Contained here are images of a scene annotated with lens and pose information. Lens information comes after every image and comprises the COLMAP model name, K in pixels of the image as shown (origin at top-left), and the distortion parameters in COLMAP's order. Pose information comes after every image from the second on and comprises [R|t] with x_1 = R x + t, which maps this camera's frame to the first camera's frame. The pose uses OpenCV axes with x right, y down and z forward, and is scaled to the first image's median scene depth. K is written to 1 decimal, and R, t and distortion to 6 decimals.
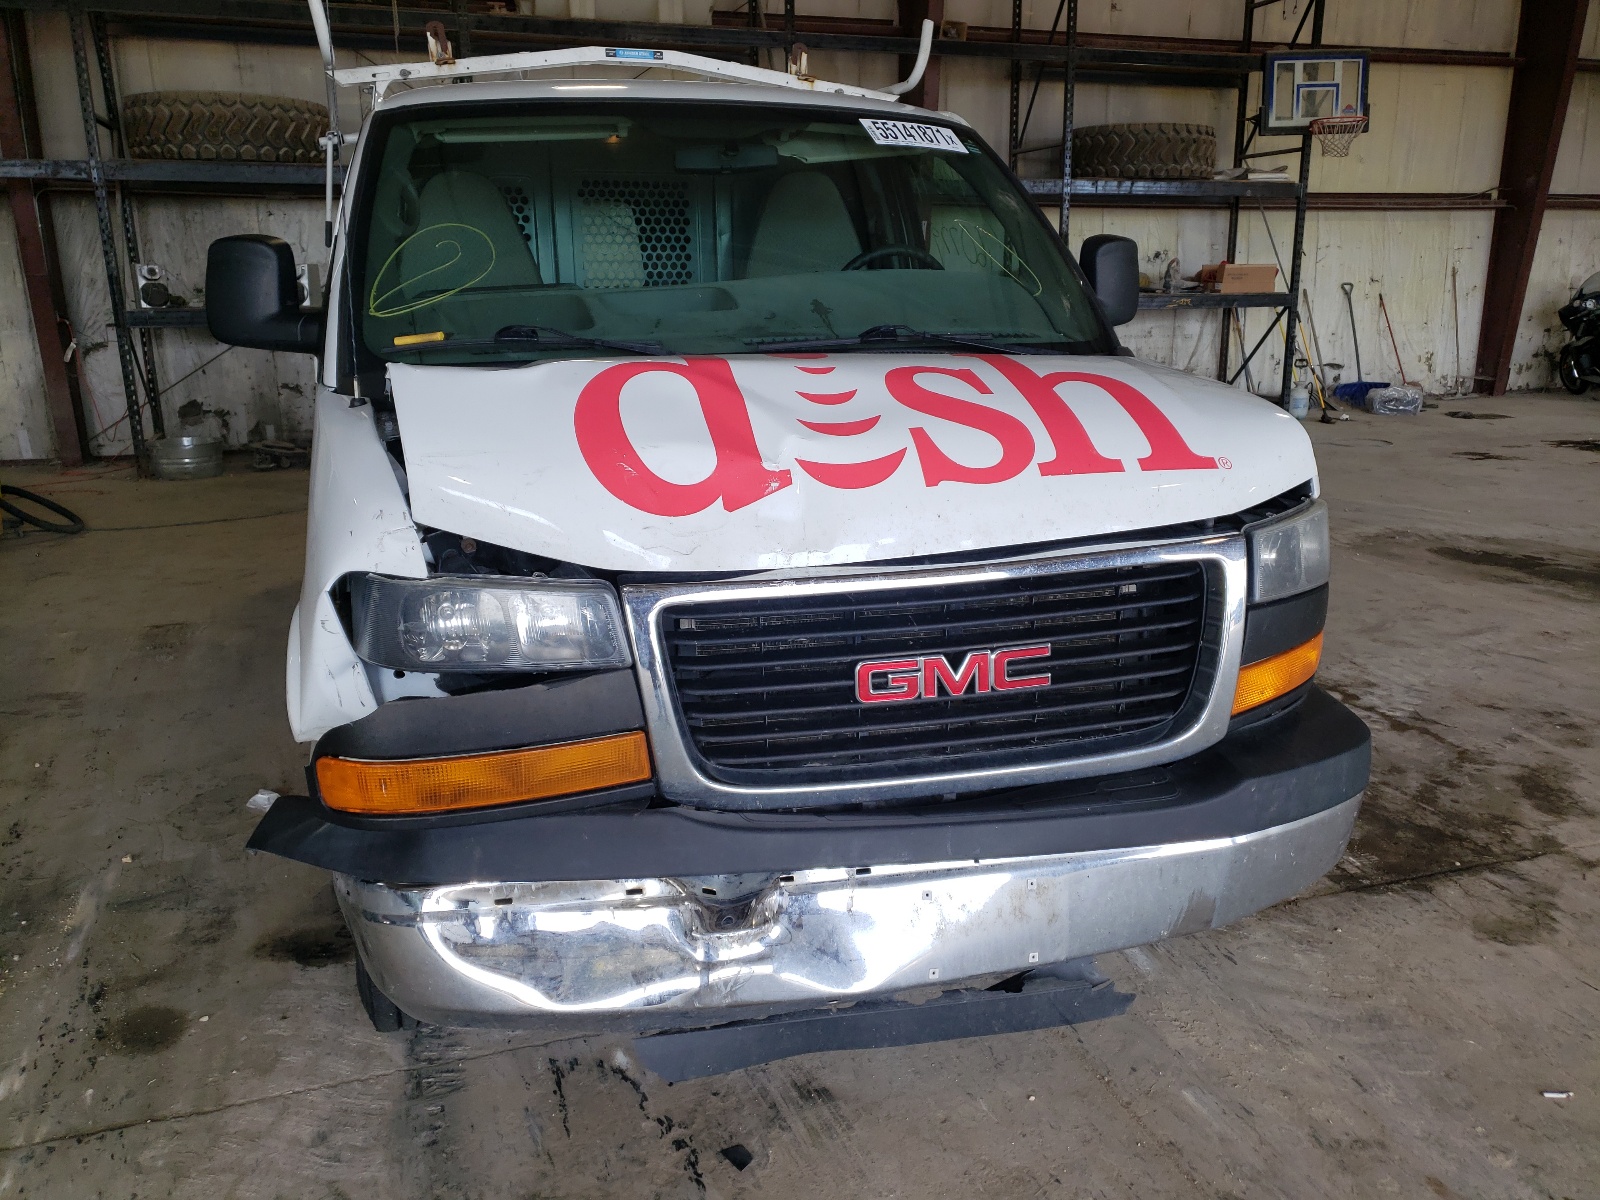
lens RADIAL K [[1257.6, 0, 806.4], [0, 1257.6, 607.4], [0, 0, 1]] dist [0.039645, -0.019508]
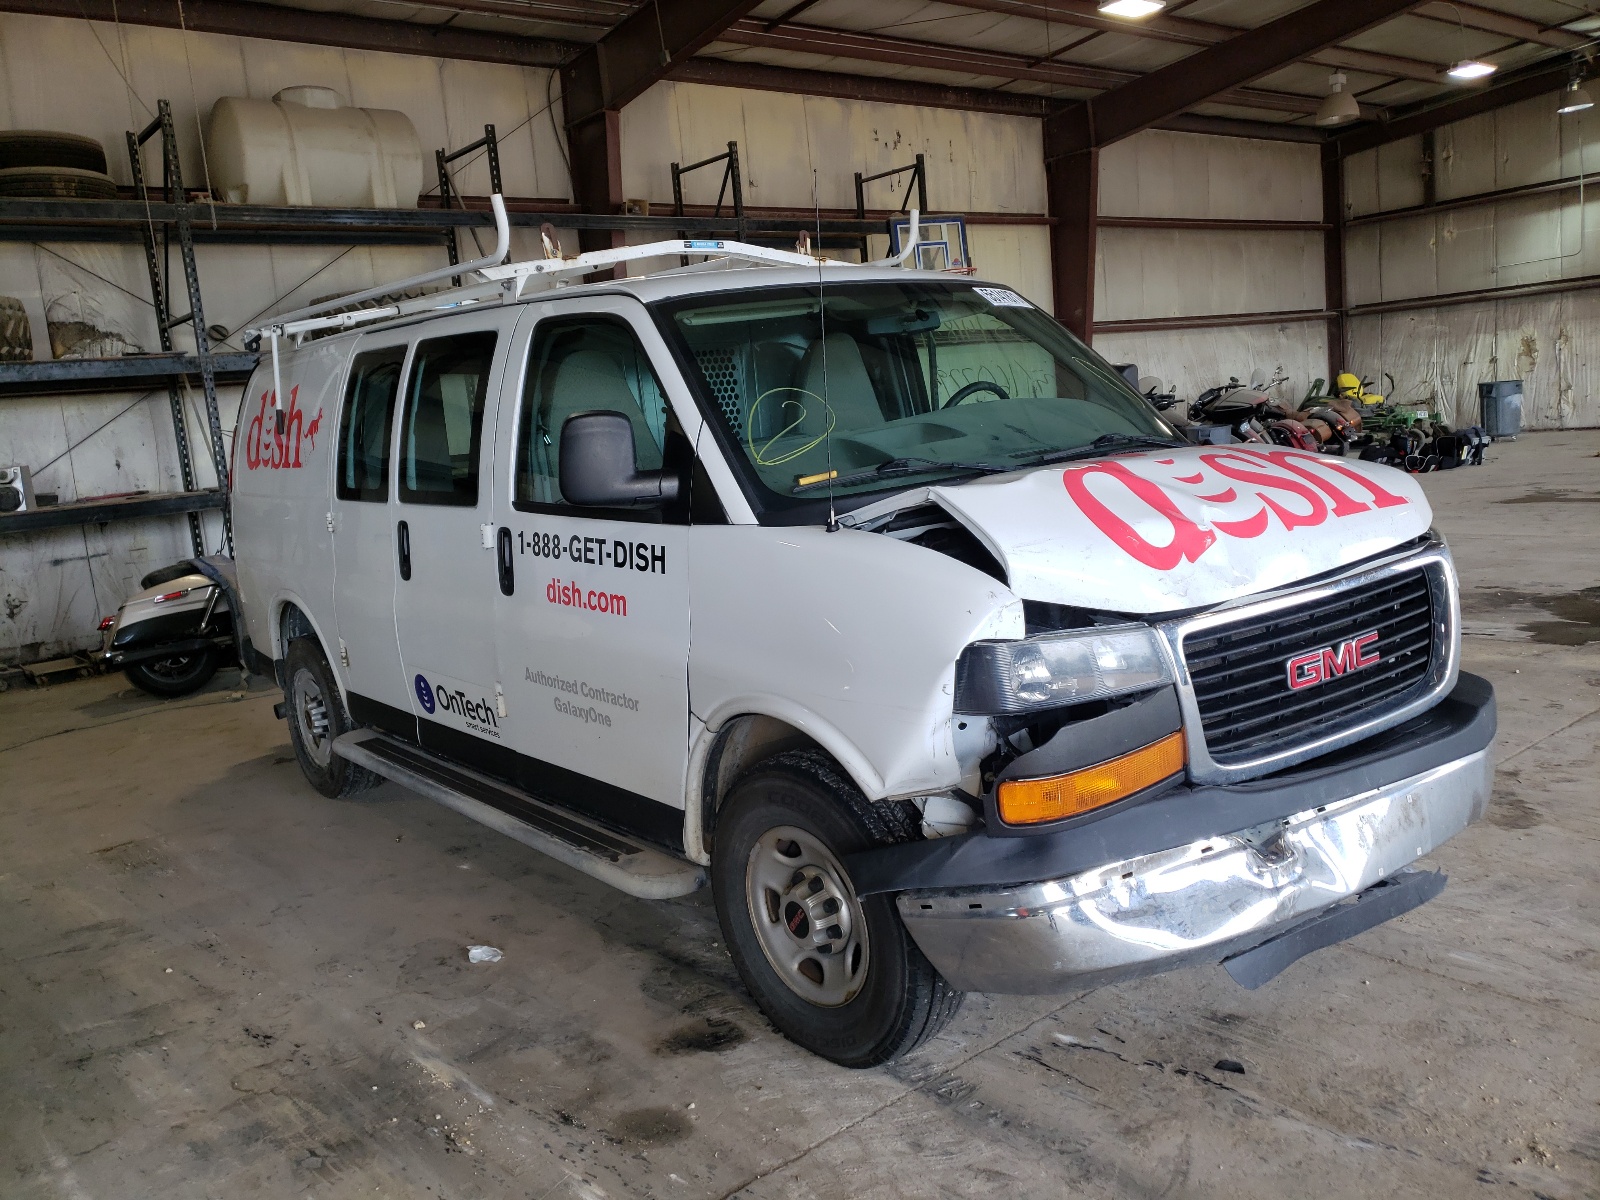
lens RADIAL K [[1257.6, 0, 804.3], [0, 1257.6, 593.1], [0, 0, 1]] dist [0.039645, -0.019508]
pose [[0.935567, -0.128029, 0.329125, -0.870201], [0.167993, 0.981114, -0.095885, 0.015529], [-0.310633, 0.144998, 0.939406, -0.146934]]
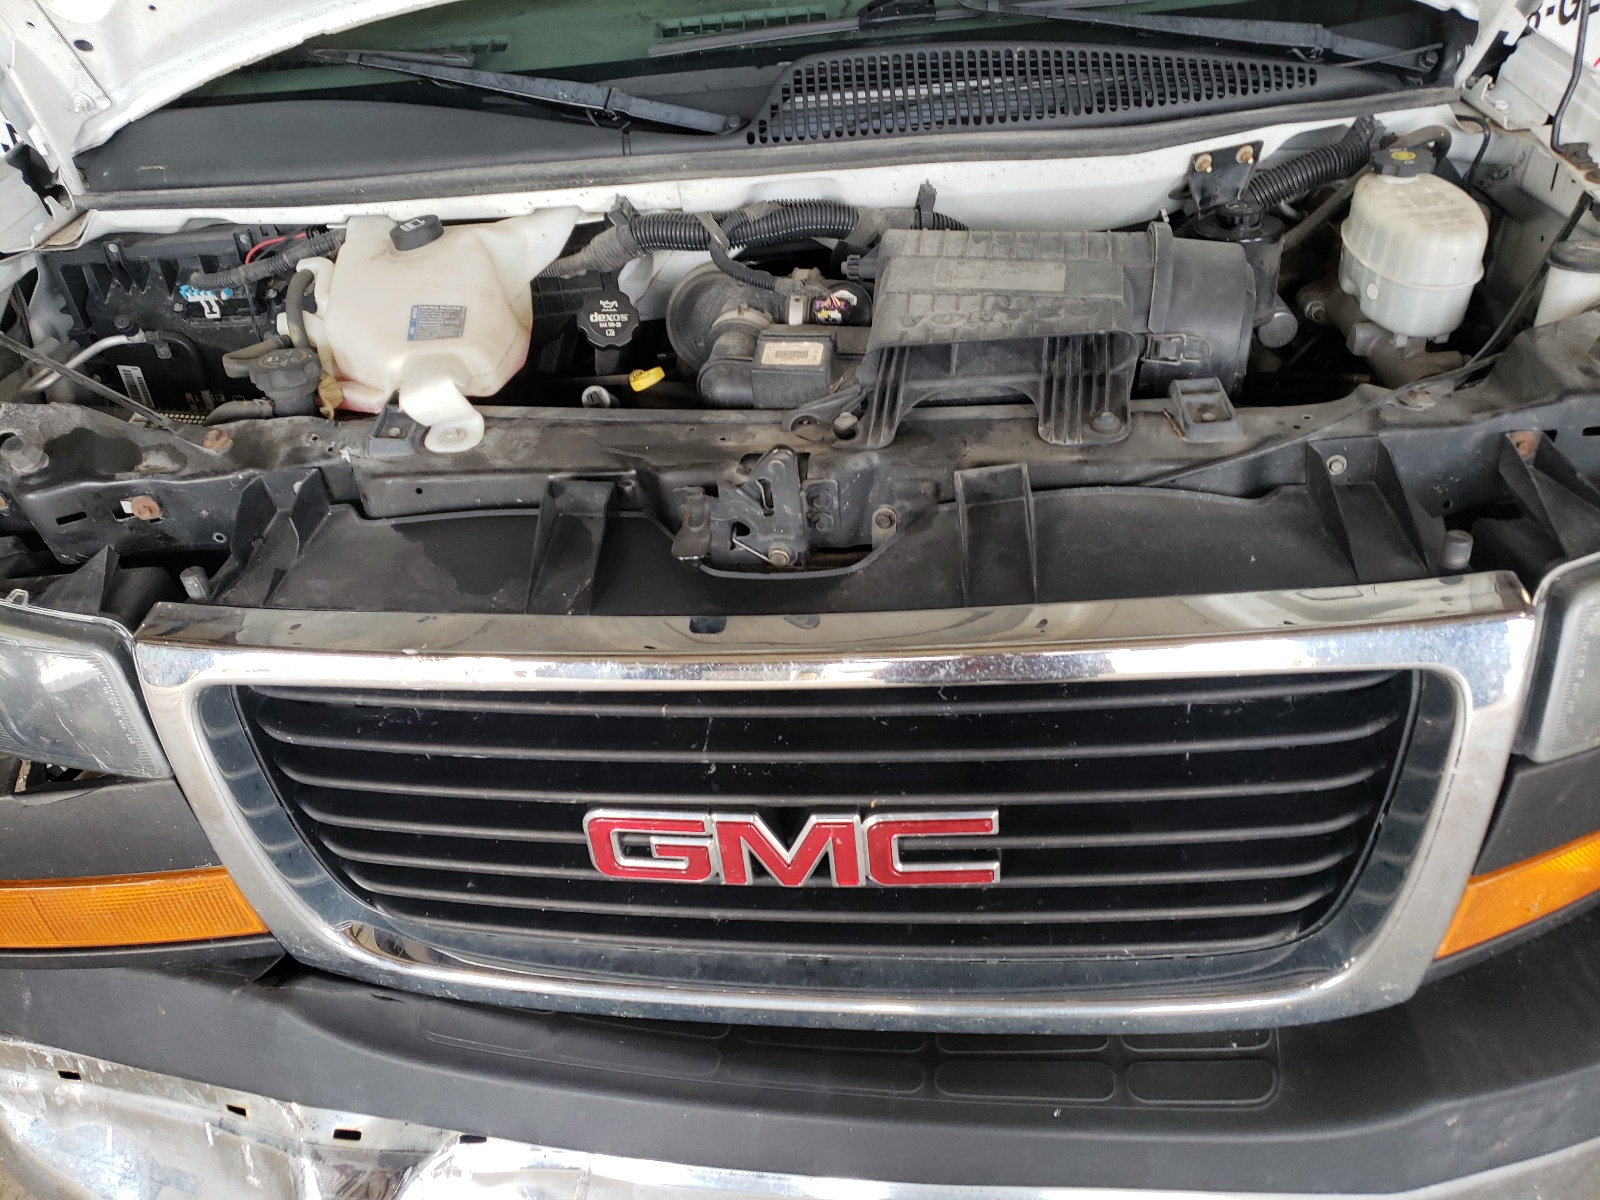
lens RADIAL K [[1257.6, 0, 800.0], [0, 1257.6, 589.6], [0, 0, 1]] dist [0.039645, -0.019508]
pose [[0.941050, 0.123067, -0.315087, 0.261128], [-0.019501, 0.949660, 0.312676, -0.194324], [0.337705, -0.288100, 0.896077, 0.573086]]
